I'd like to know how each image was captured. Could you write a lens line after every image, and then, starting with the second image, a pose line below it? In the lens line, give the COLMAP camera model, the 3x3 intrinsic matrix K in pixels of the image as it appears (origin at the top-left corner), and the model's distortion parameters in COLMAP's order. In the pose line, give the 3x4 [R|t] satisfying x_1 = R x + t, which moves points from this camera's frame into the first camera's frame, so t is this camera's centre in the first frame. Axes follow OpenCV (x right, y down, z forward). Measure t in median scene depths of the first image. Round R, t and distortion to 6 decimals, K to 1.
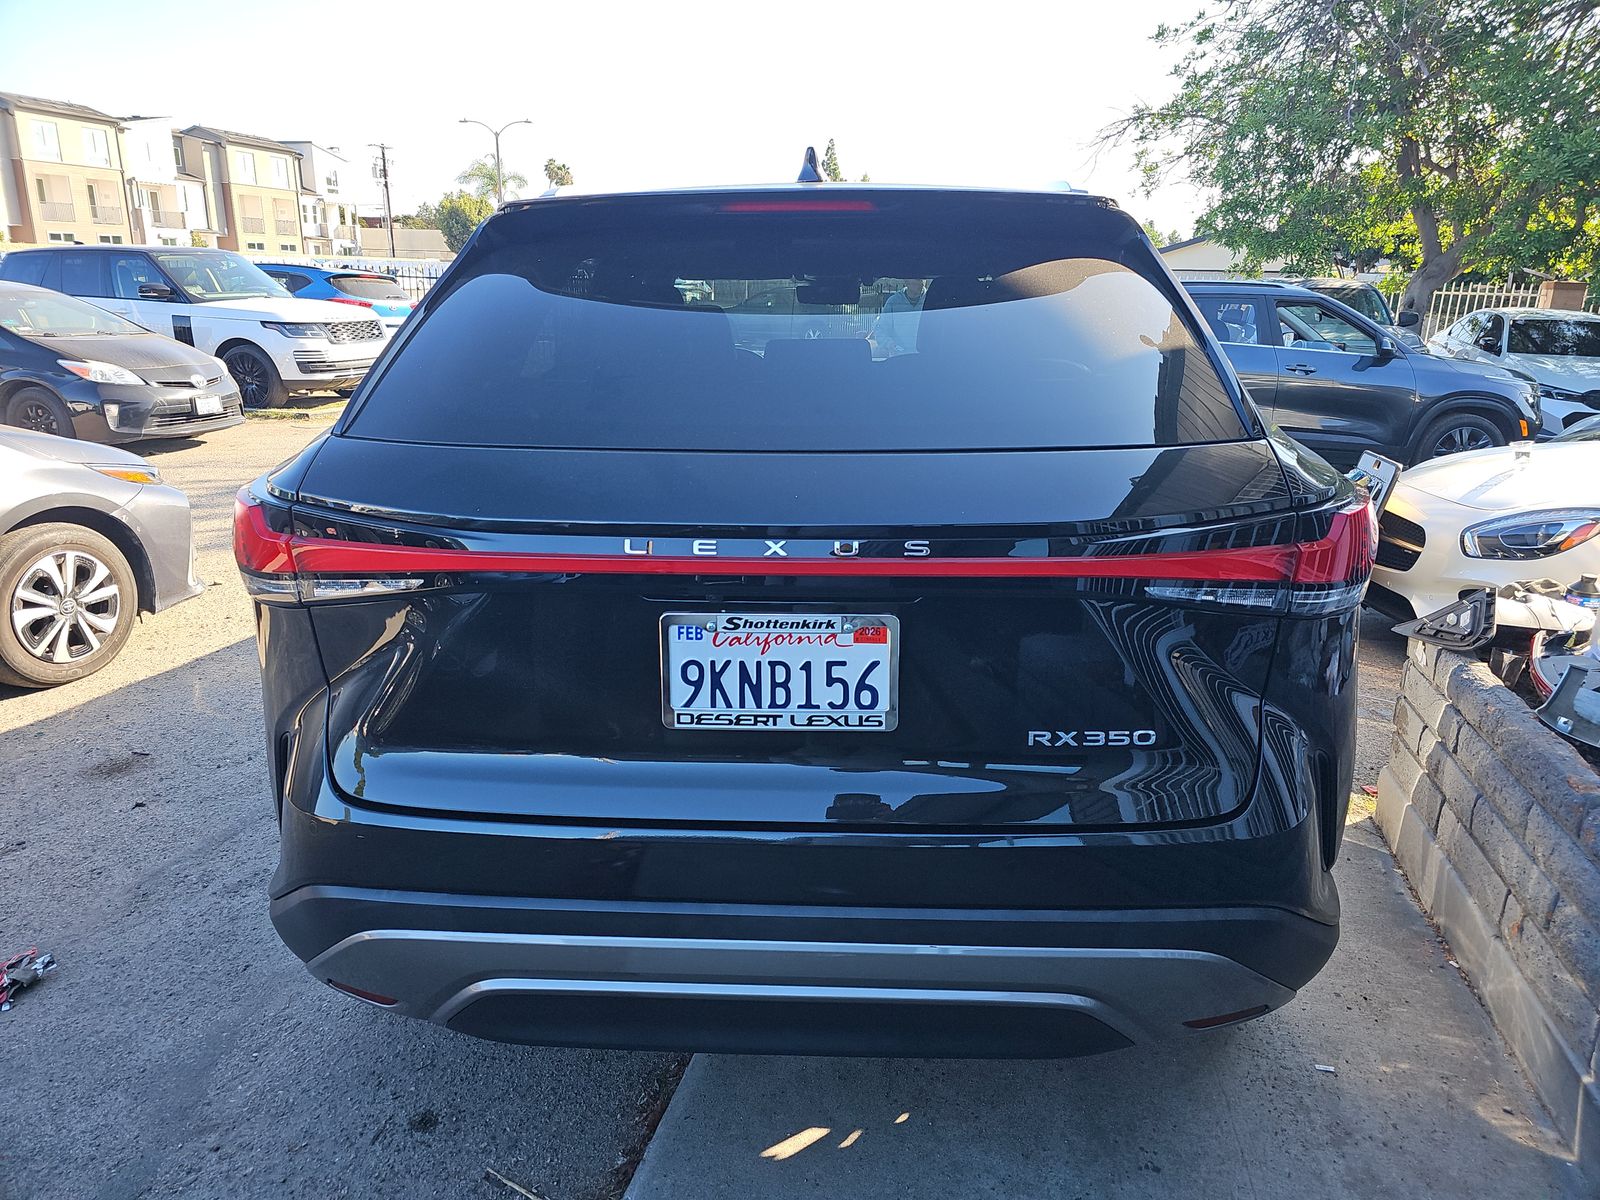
lens RADIAL K [[1087.5, 0, 800.0], [0, 1087.5, 600.0], [0, 0, 1]] dist [0.054751, -0.070974]
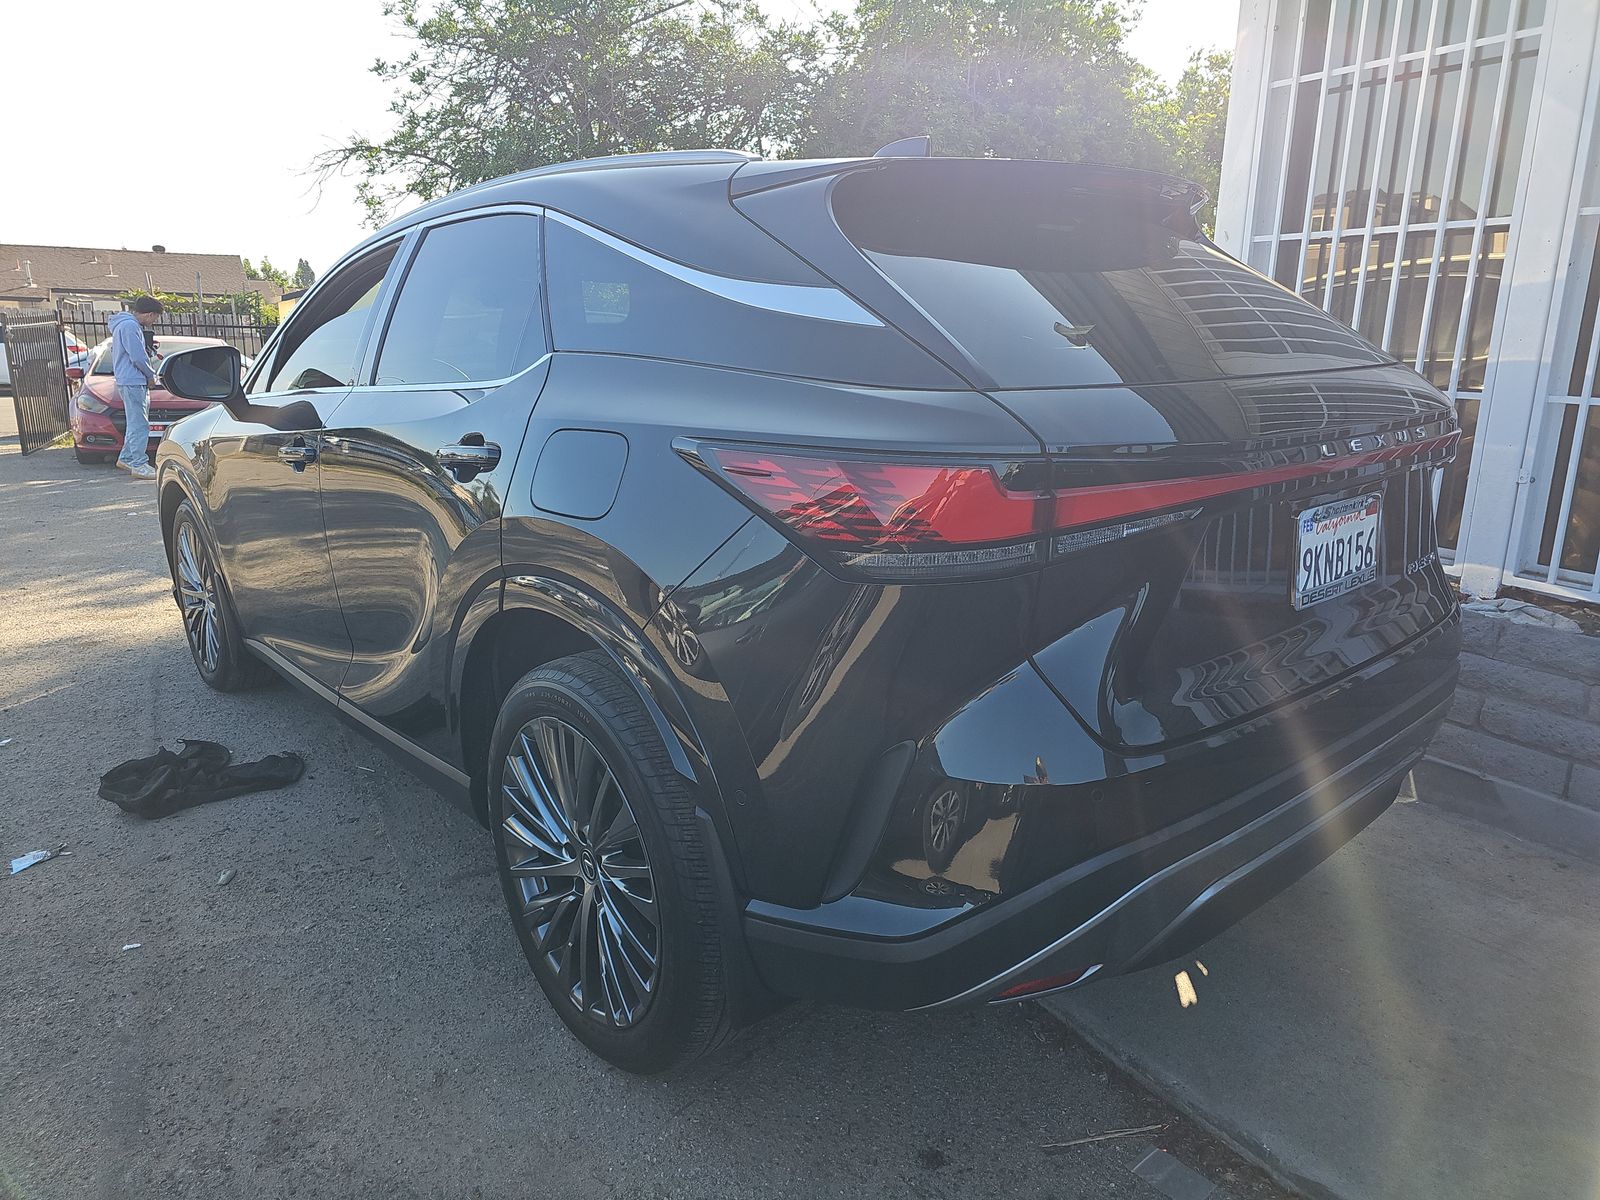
lens RADIAL K [[1087.5, 0, 800.0], [0, 1087.5, 600.0], [0, 0, 1]] dist [0.054751, -0.070974]
pose [[0.704693, -0.171443, 0.688488, -0.174862], [0.198049, 0.979328, 0.041156, -0.006593], [-0.681311, 0.107352, 0.724079, 0.066668]]
